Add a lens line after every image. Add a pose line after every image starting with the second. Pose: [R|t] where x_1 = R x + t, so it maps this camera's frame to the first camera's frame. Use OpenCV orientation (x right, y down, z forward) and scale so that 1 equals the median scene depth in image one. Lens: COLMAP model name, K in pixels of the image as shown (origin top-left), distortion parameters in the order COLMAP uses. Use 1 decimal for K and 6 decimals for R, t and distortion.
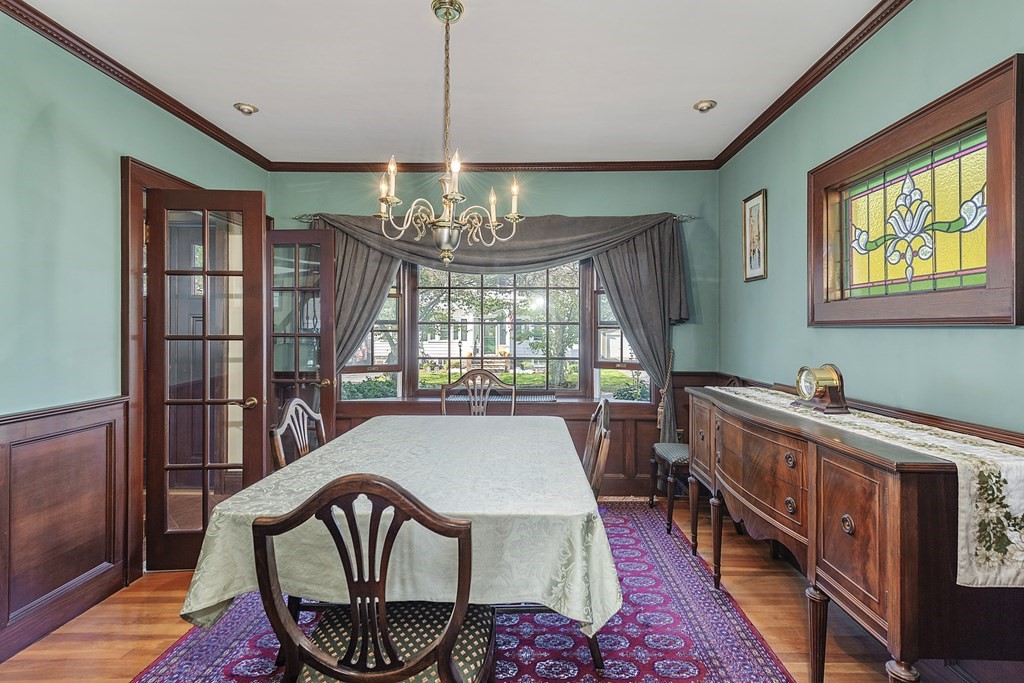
lens RADIAL K [[519.2, 0, 522.0], [0, 519.2, 325.2], [0, 0, 1]] dist [0.017662, -0.001965]
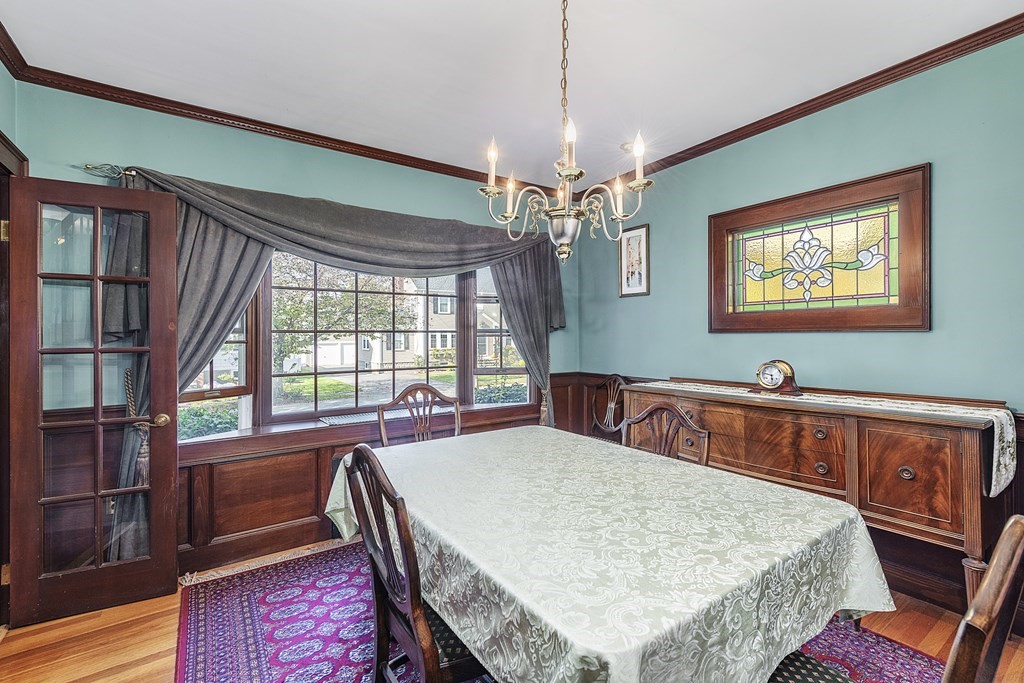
lens RADIAL K [[458.7, 0, 521.4], [0, 458.7, 337.1], [0, 0, 1]] dist [0.013690, 0.000100]
pose [[0.802311, -0.009253, 0.596835, -0.635555], [0.005601, 0.999953, 0.007973, 0.001850], [-0.596880, -0.003053, 0.802324, 0.423343]]
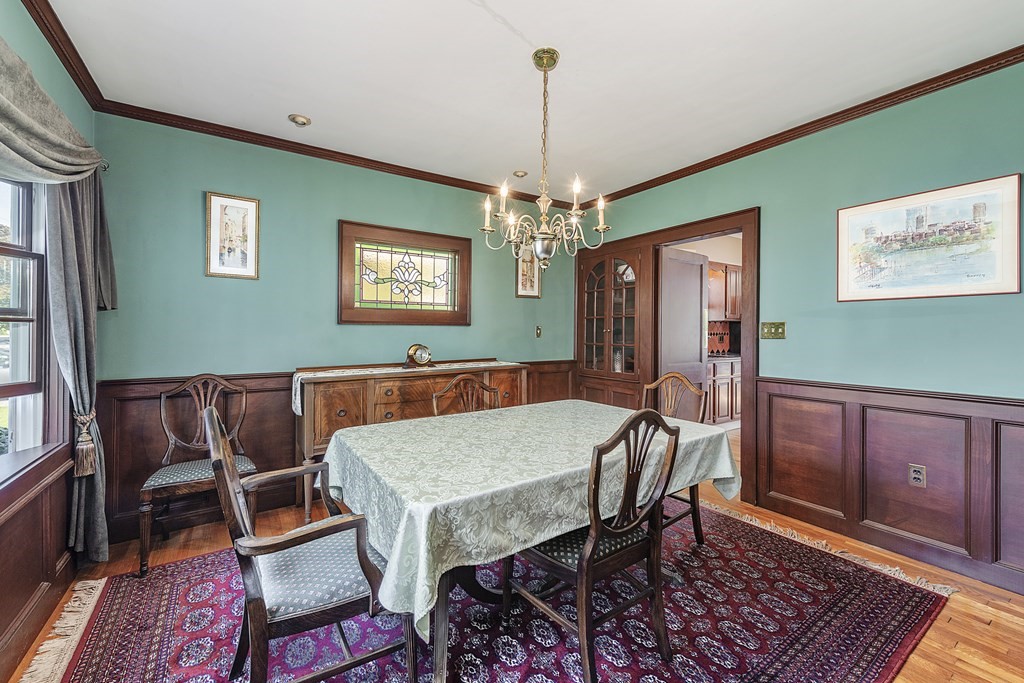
lens RADIAL K [[414.3, 0, 516.9], [0, 414.3, 334.2], [0, 0, 1]] dist [0.000533, 0.000021]
pose [[-0.595800, -0.009087, 0.803082, -0.832990], [-0.008163, 0.999953, 0.005258, 0.025402], [-0.803092, -0.003422, -0.595846, 1.562050]]
